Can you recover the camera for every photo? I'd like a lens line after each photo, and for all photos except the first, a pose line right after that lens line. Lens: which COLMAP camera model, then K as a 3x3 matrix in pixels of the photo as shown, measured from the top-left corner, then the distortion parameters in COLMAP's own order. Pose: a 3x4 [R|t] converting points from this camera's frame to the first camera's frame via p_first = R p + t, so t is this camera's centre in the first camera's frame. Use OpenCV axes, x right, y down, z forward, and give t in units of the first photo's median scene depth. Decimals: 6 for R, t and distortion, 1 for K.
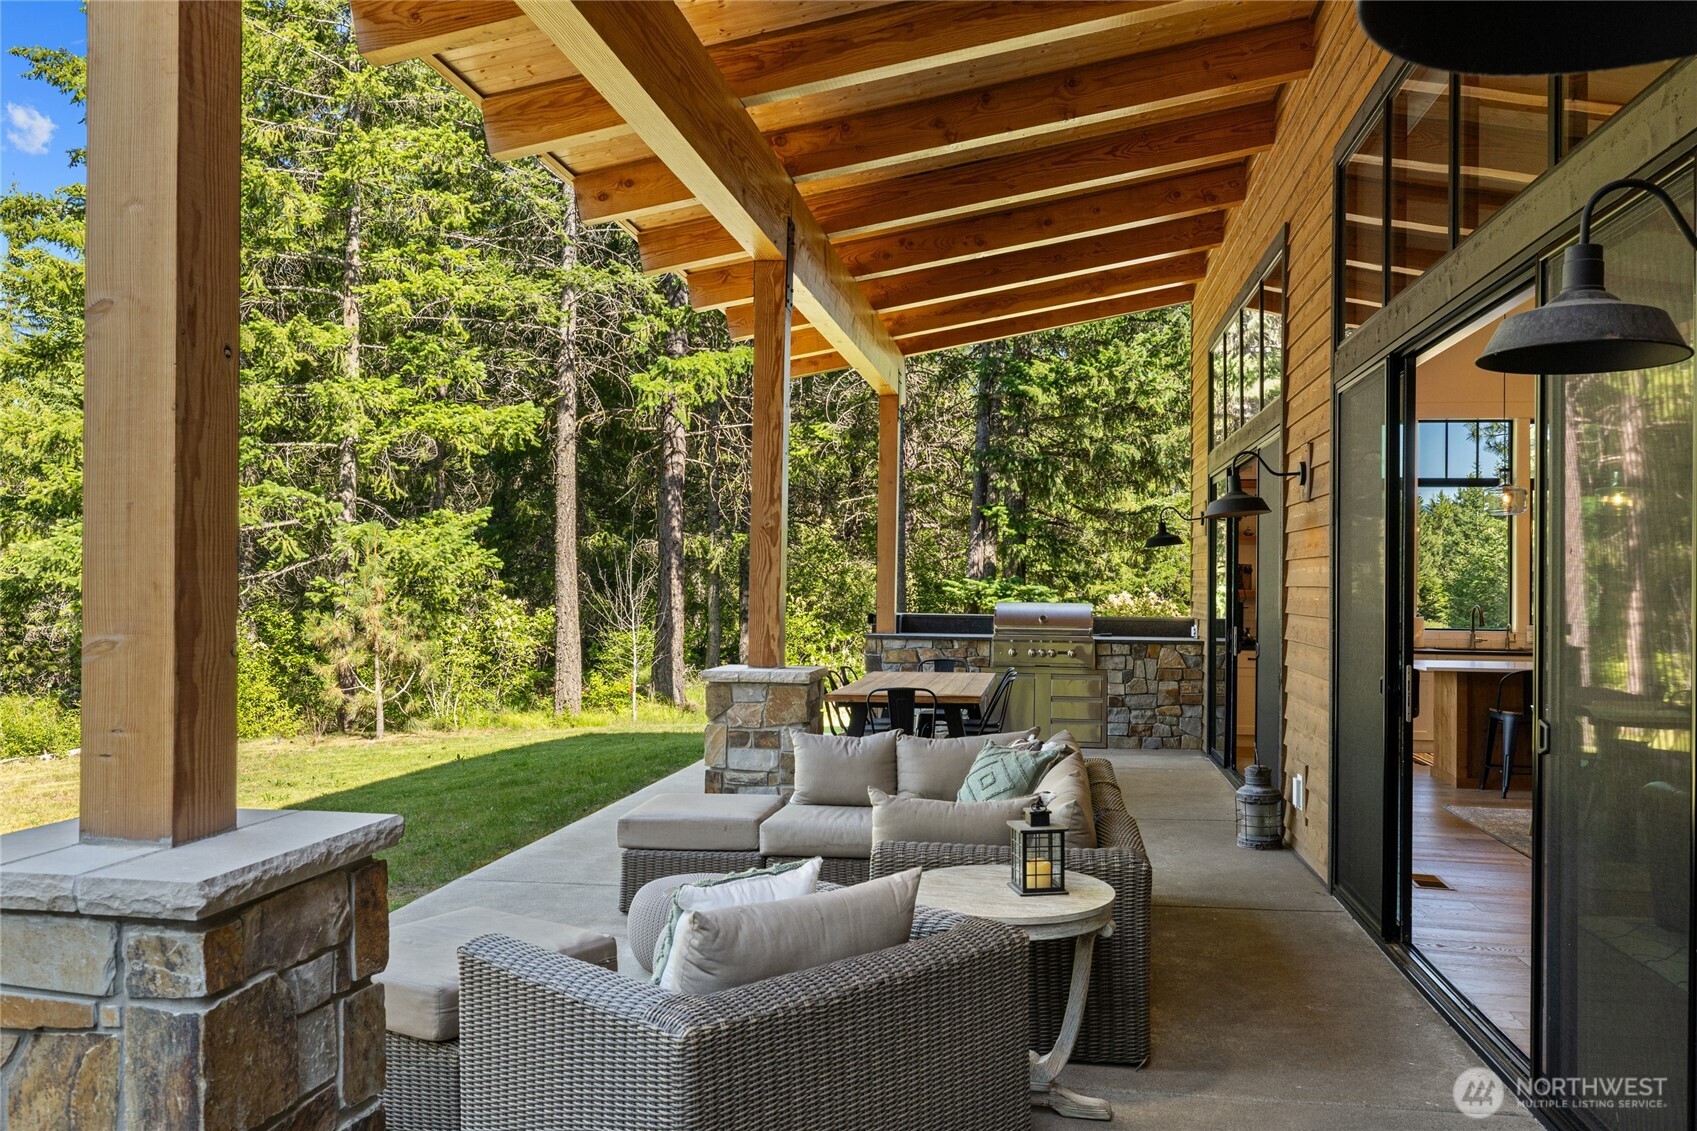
lens RADIAL K [[1324.6, 0, 848.5], [0, 1324.6, 565.5], [0, 0, 1]] dist [-0.000930, -0.001483]
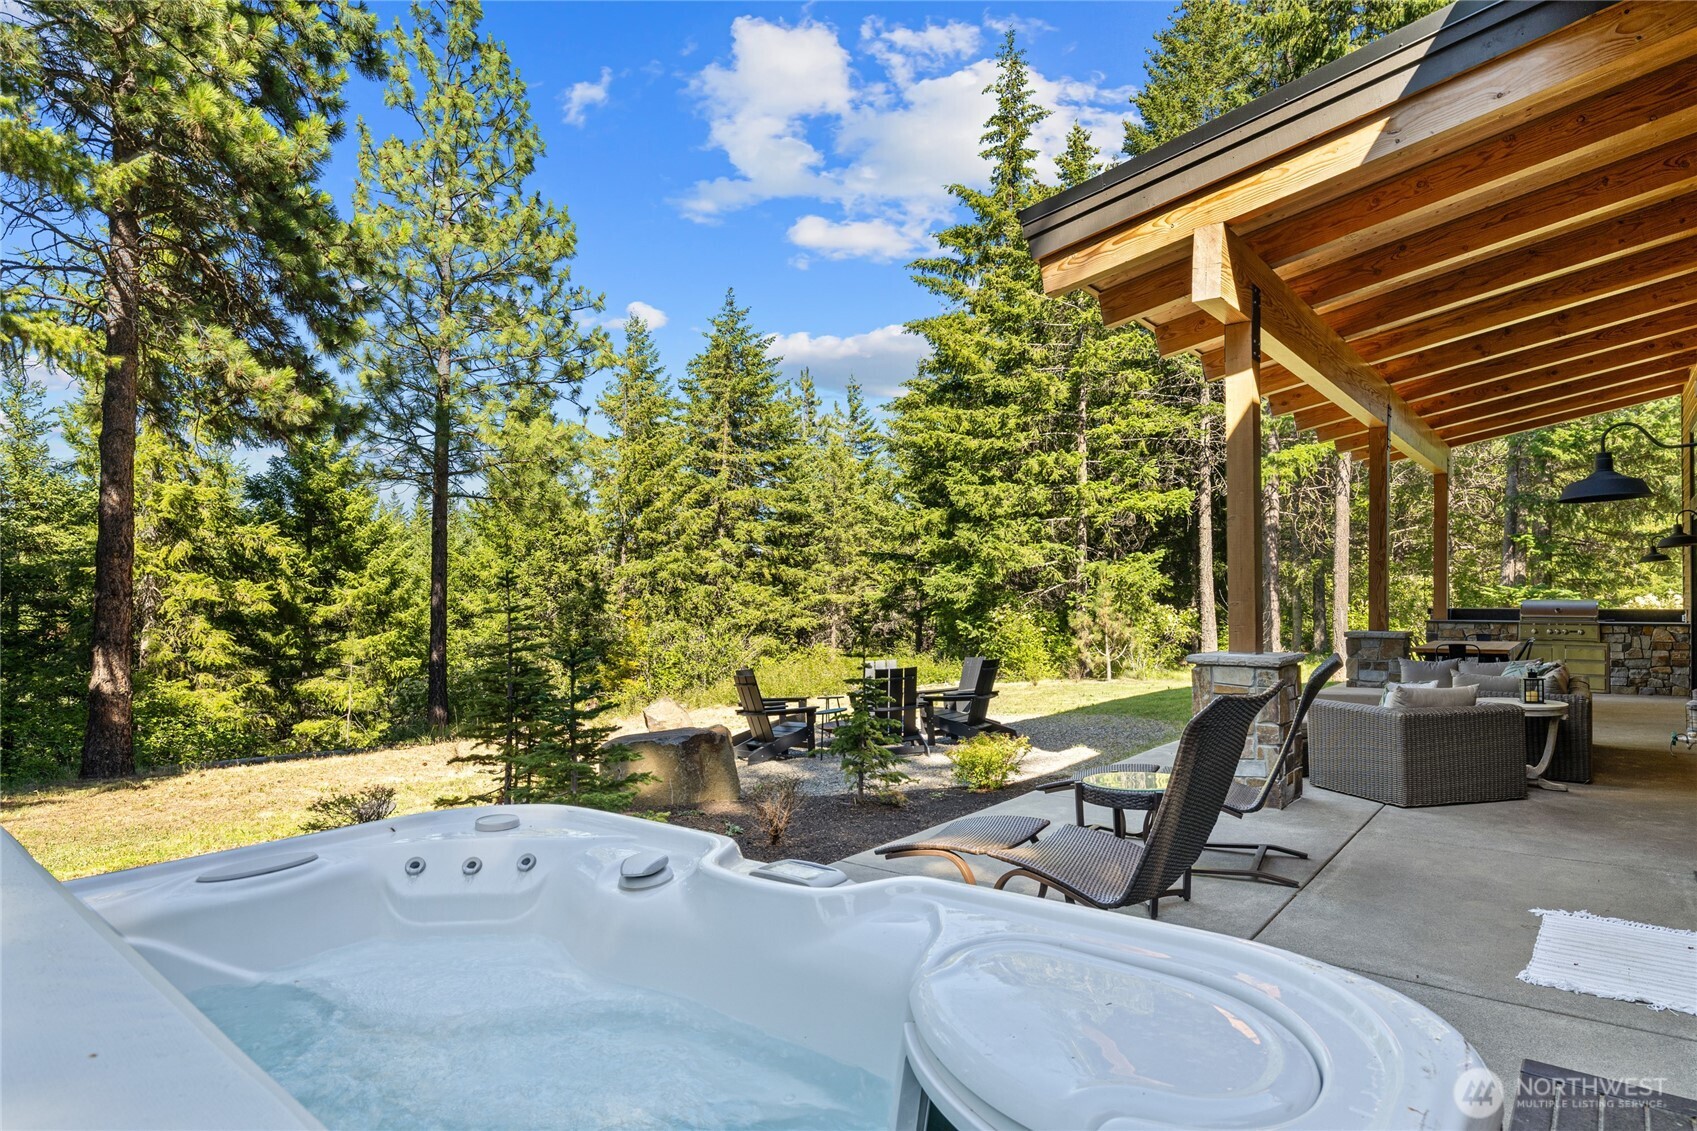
lens RADIAL K [[943.7, 0, 856.2], [0, 943.7, 598.7], [0, 0, 1]] dist [-0.000055, -0.001504]
pose [[0.871962, -0.013464, -0.489389, -0.021926], [0.020700, 0.999742, 0.009376, -0.000756], [0.489137, -0.018306, 0.872015, -0.266941]]
